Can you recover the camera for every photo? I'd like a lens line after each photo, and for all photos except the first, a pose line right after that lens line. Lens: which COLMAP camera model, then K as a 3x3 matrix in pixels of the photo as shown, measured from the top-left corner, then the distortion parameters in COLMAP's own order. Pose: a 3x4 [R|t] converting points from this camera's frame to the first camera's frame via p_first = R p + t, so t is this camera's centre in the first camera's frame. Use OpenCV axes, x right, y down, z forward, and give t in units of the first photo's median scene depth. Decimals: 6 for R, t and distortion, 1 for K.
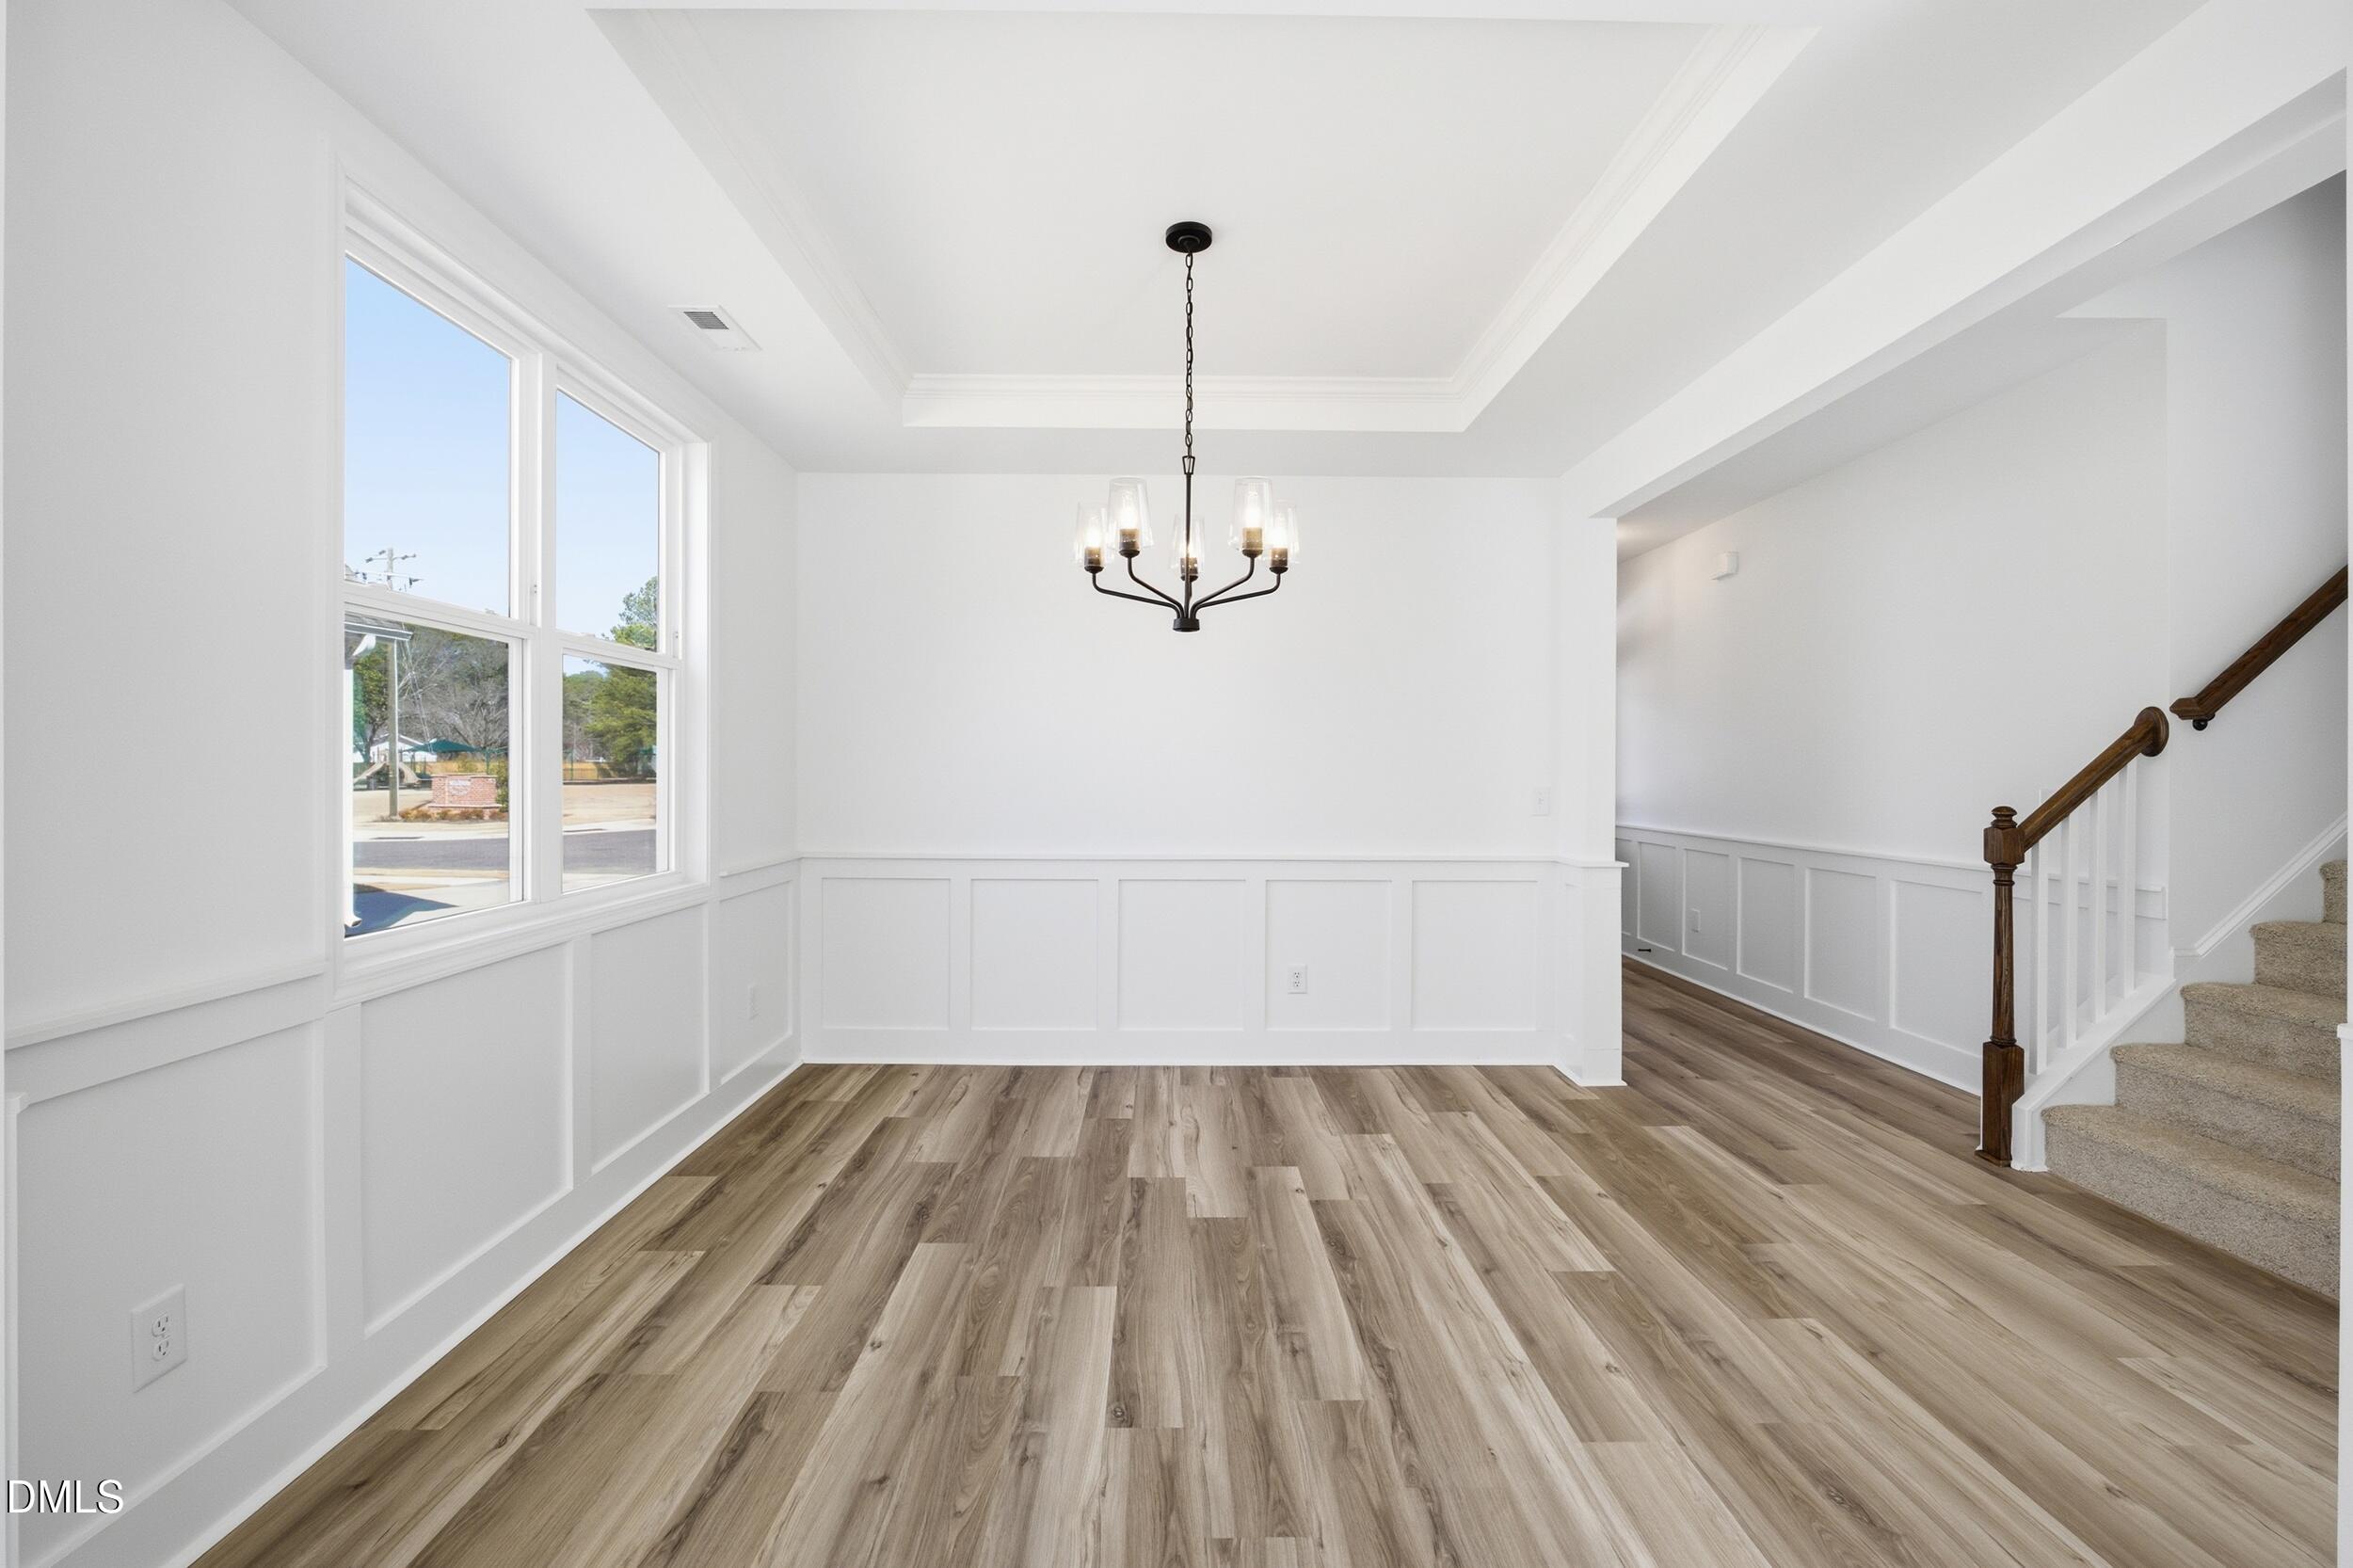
lens RADIAL K [[1008.9, 0, 1178.1], [0, 1008.9, 773.3], [0, 0, 1]] dist [-0.007277, 0.000257]
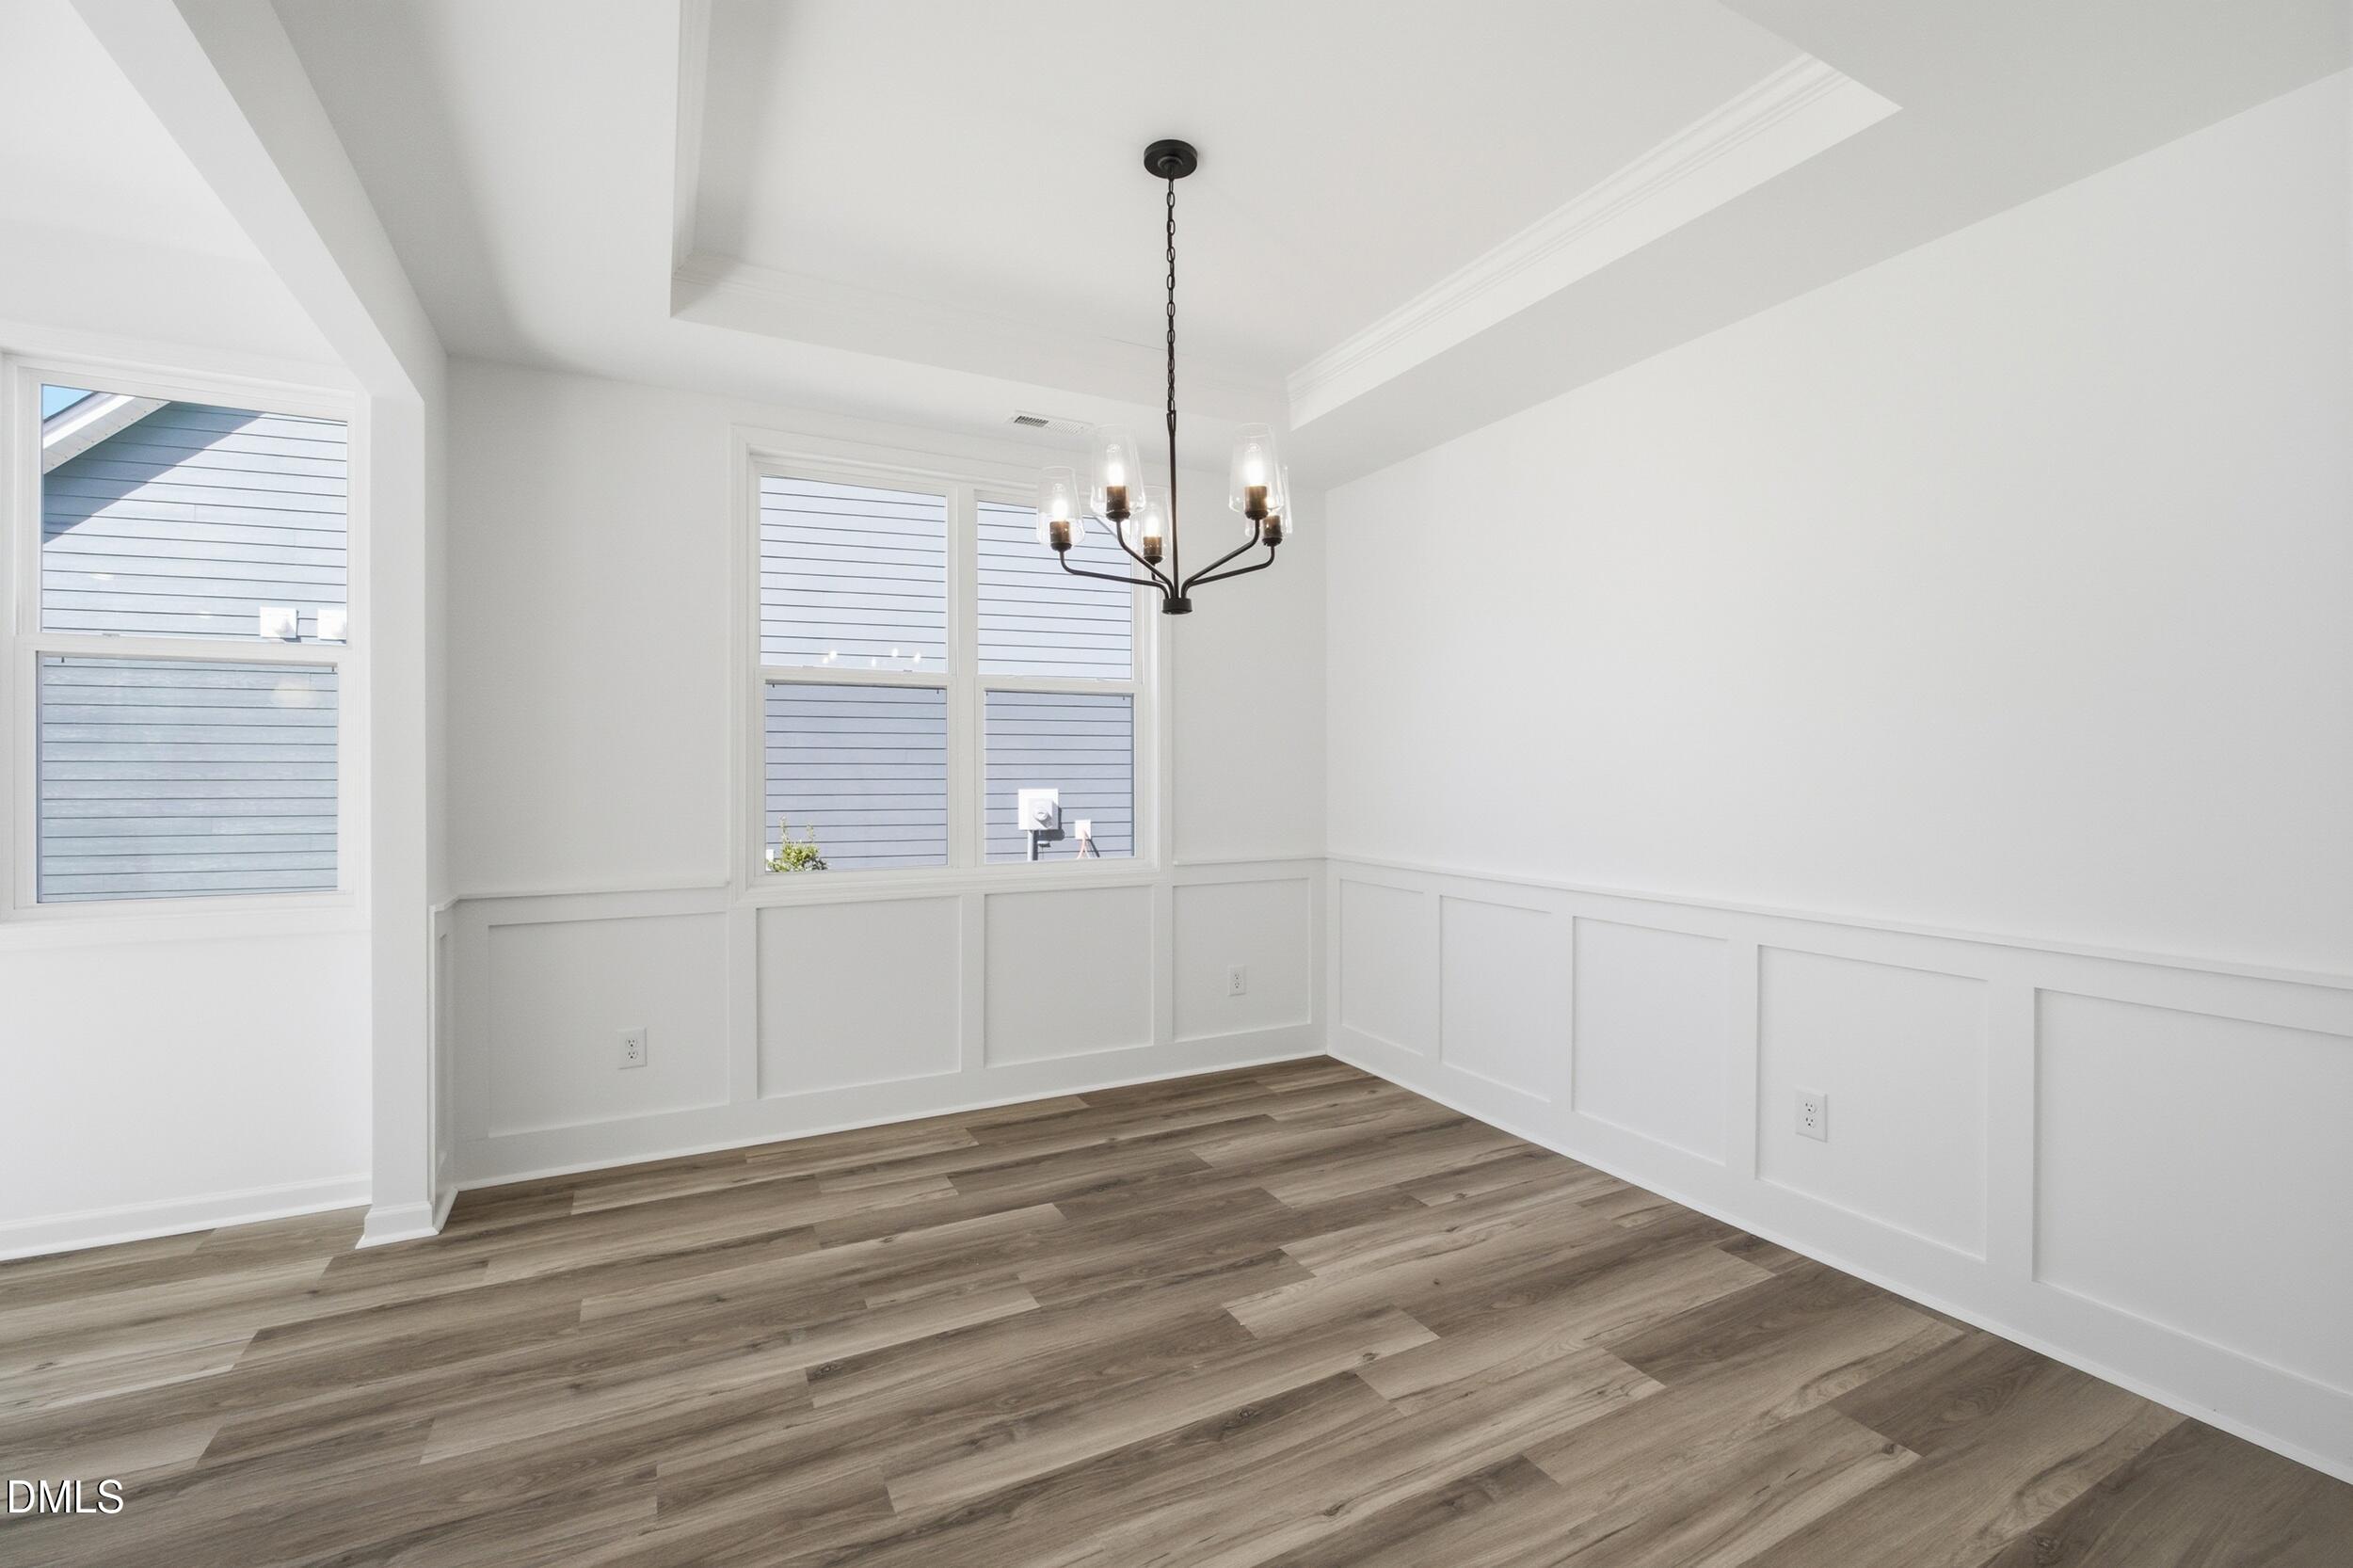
lens RADIAL K [[1008.9, 0, 1178.1], [0, 1008.9, 773.3], [0, 0, 1]] dist [-0.007277, 0.000257]
pose [[0.451074, -0.003061, -0.892481, 0.771165], [0.000828, 0.999995, -0.003011, -0.001637], [0.892486, 0.000619, 0.451074, 0.605582]]
